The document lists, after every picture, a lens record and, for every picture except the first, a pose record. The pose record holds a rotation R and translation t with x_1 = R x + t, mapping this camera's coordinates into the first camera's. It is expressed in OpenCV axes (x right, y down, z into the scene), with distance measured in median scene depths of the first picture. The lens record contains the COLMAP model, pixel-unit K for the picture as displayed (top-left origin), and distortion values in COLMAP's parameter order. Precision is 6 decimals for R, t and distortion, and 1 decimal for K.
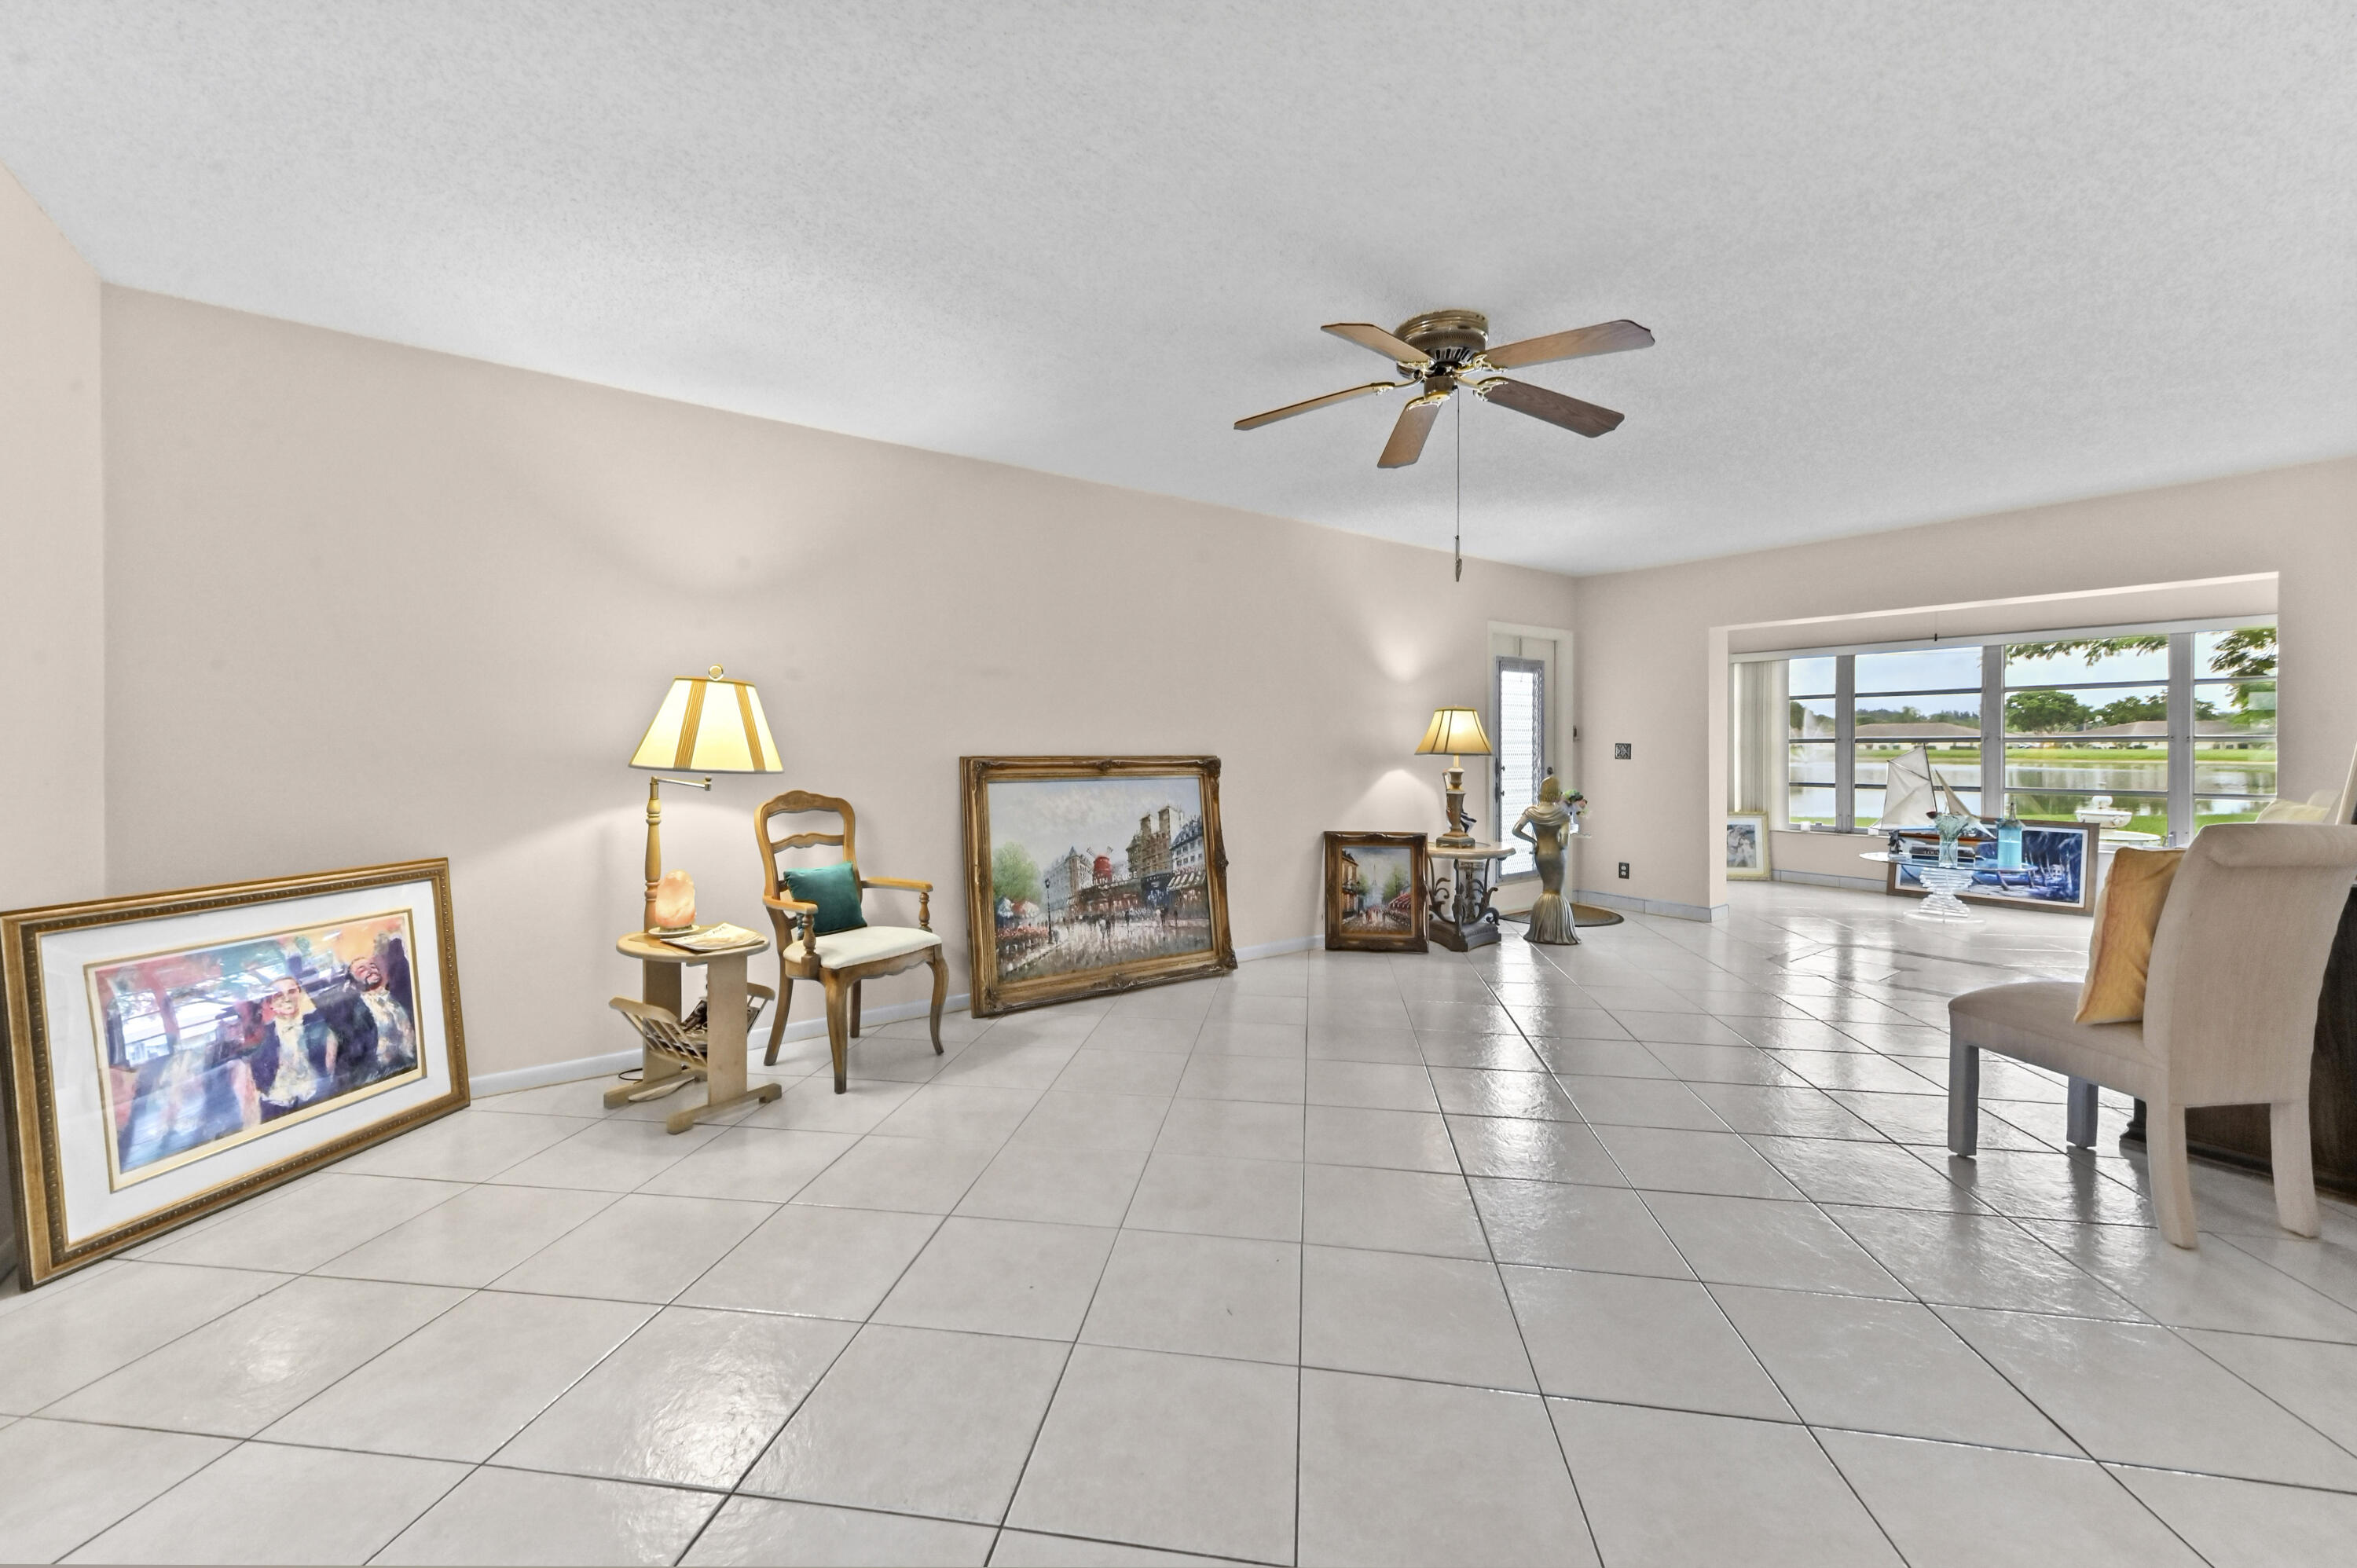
lens RADIAL K [[922.2, 0, 1173.9], [0, 922.2, 754.7], [0, 0, 1]] dist [0.005095, -0.000129]
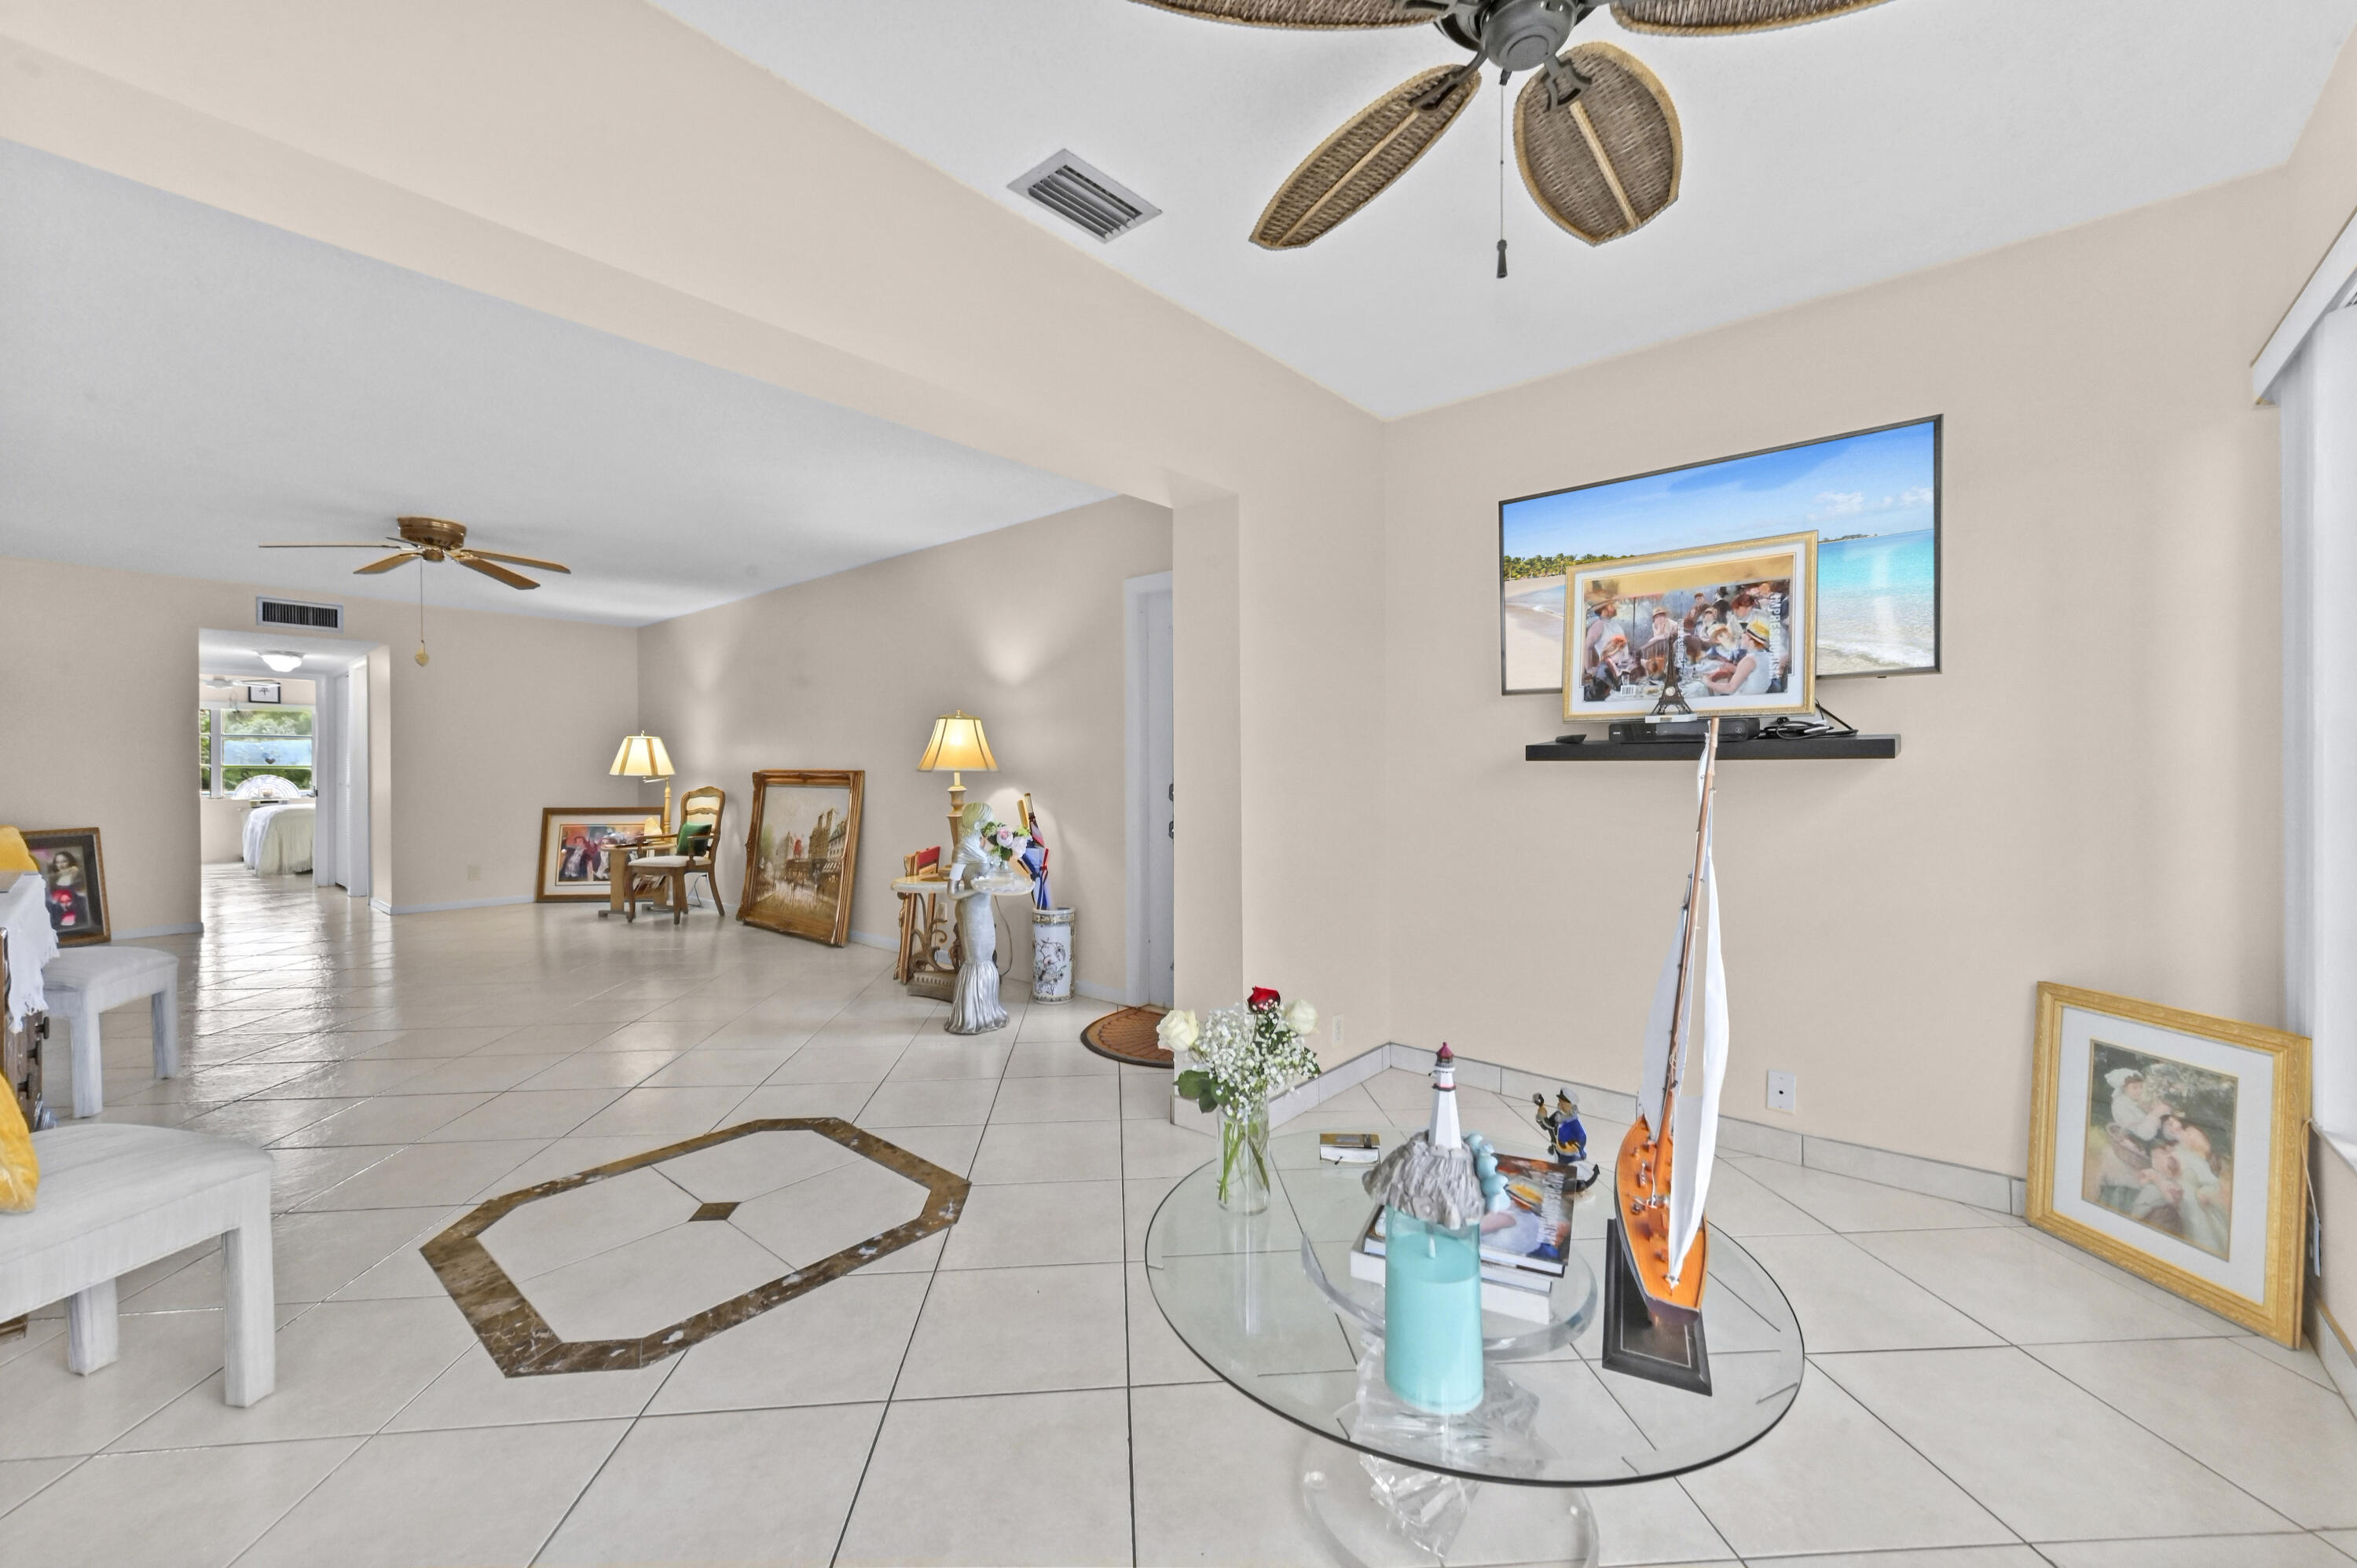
lens RADIAL K [[912.8, 0, 1177.2], [0, 912.8, 769.1], [0, 0, 1]] dist [0.009452, 0.000210]
pose [[0.225713, -0.001843, -0.974192, 1.426973], [-0.005746, 0.999978, -0.003223, -0.000135], [0.974177, 0.006325, 0.225697, 1.225765]]
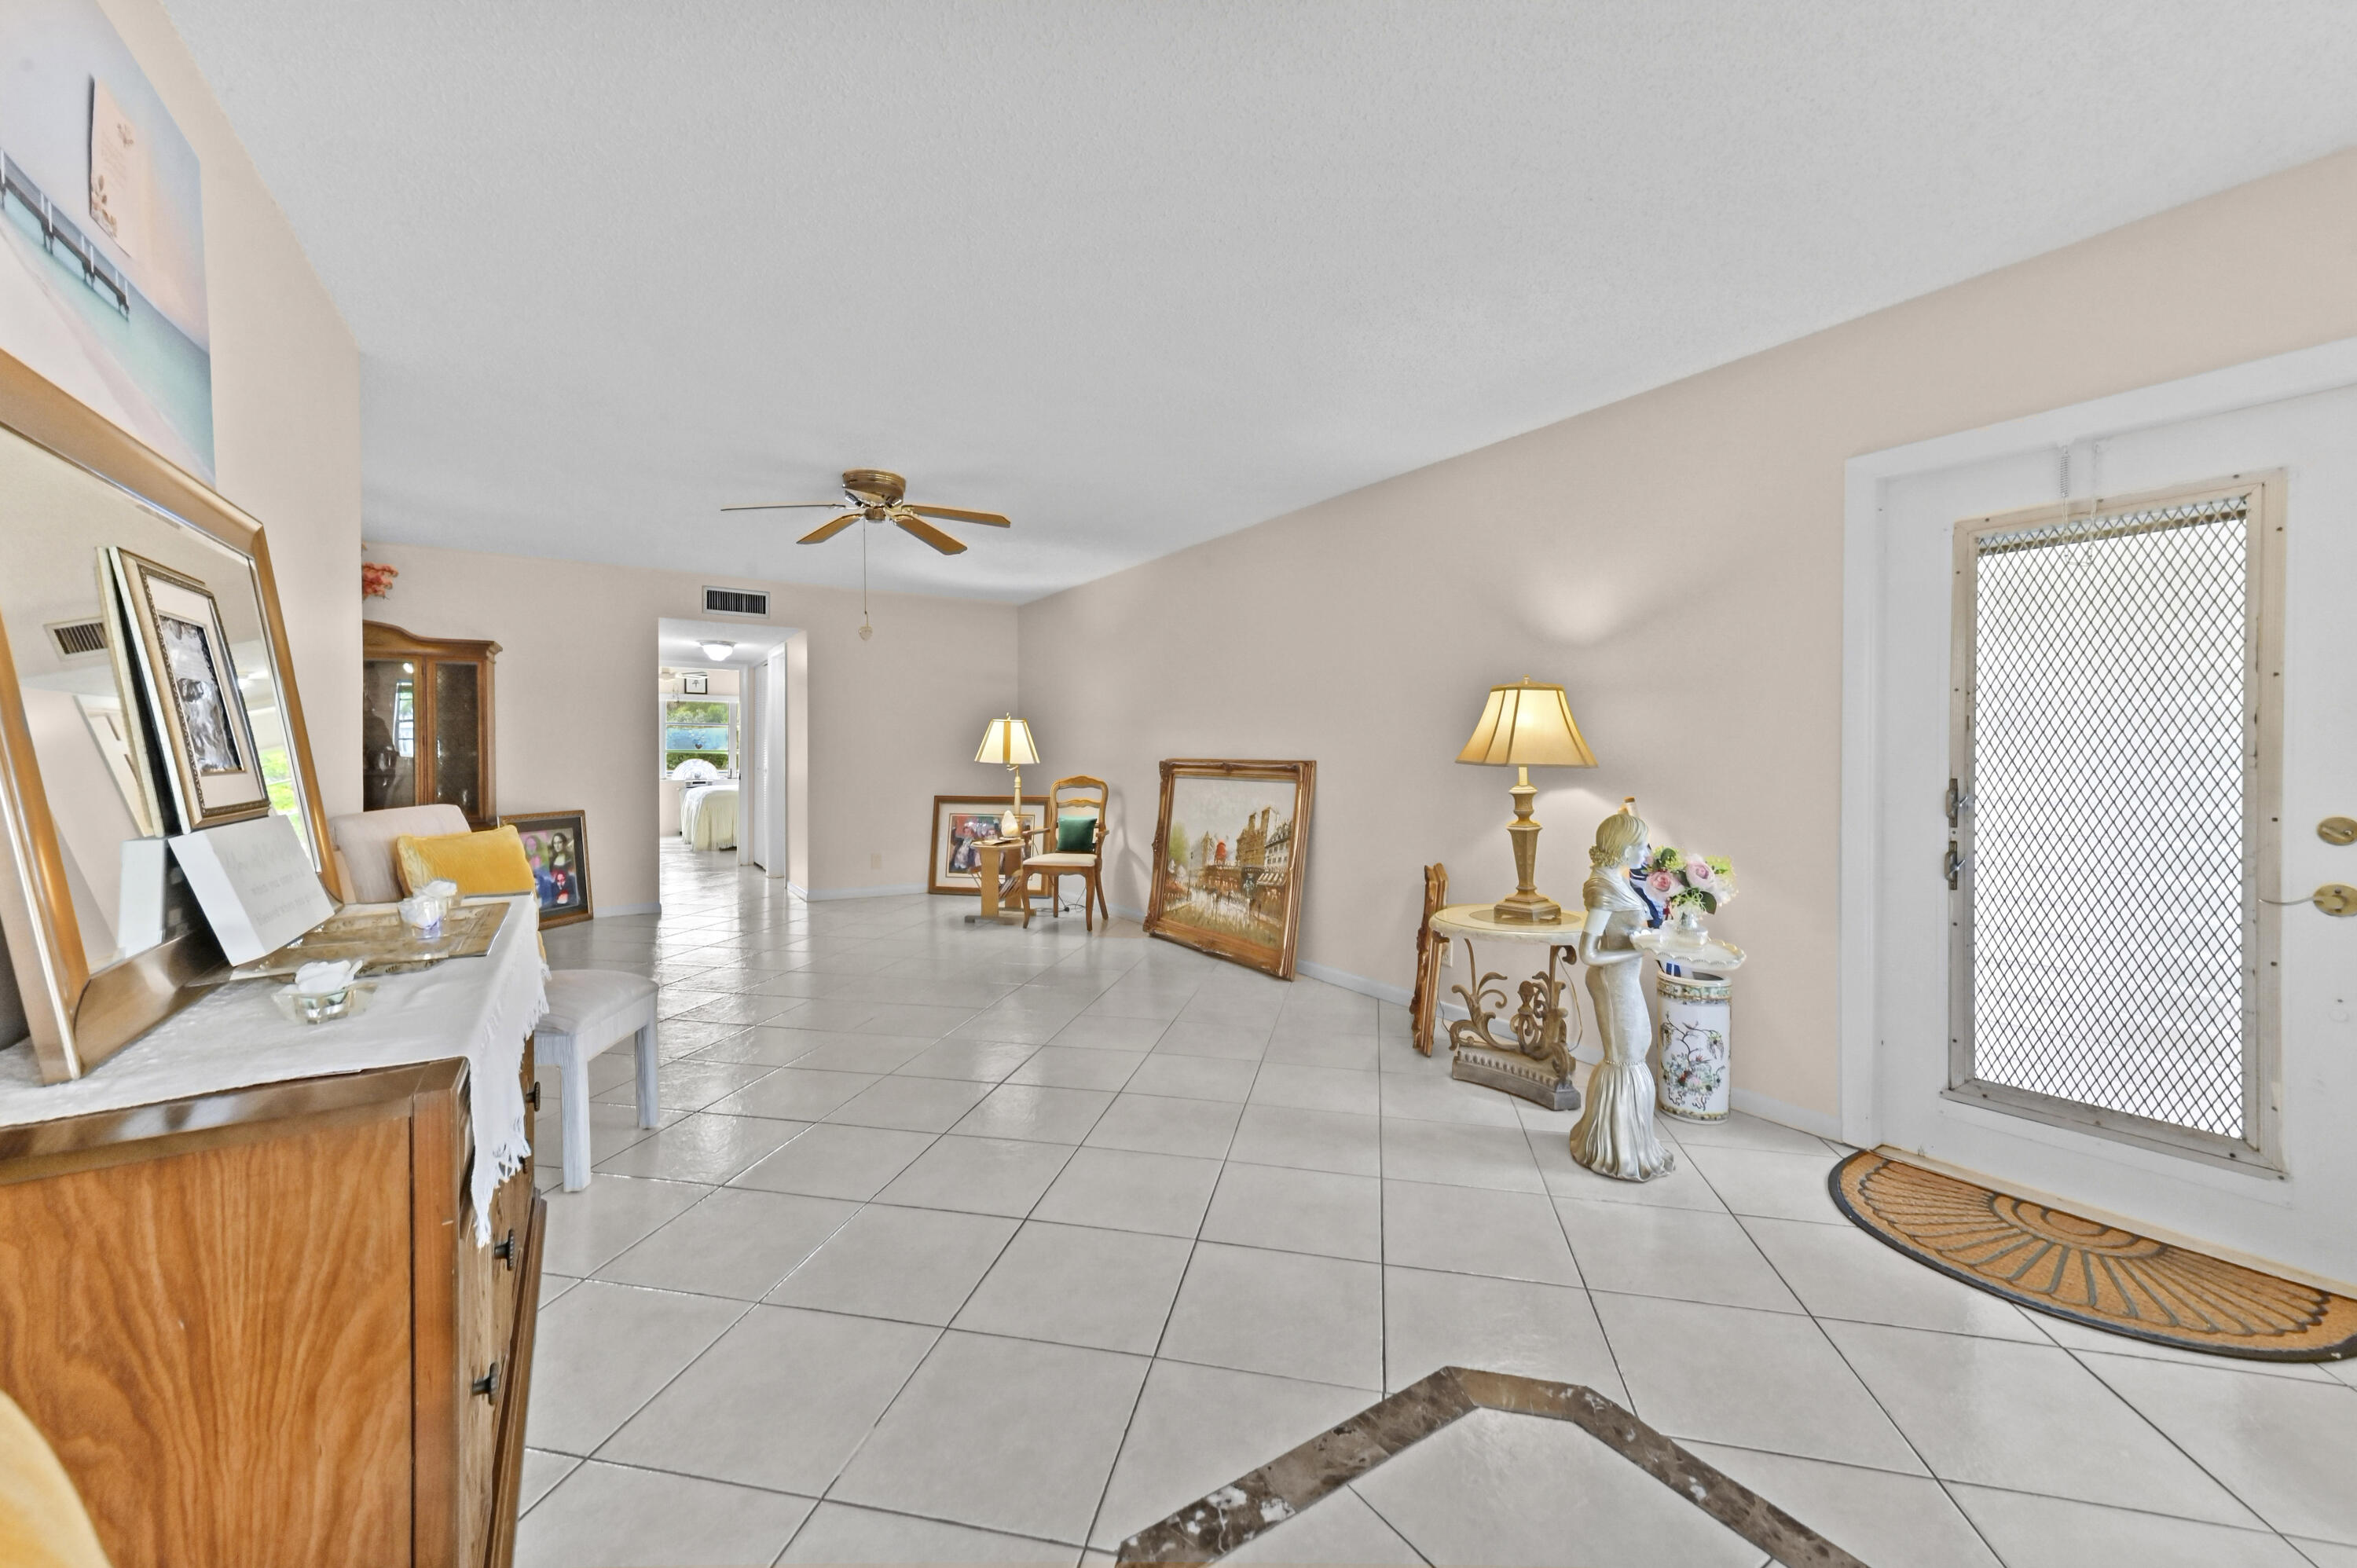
lens RADIAL K [[922.2, 0, 1173.9], [0, 922.2, 754.7], [0, 0, 1]] dist [0.005095, -0.000129]
pose [[-0.064748, -0.001134, -0.997901, 1.112791], [-0.010528, 0.999944, -0.000453, -0.004134], [0.997846, 0.010477, -0.064756, 0.990905]]
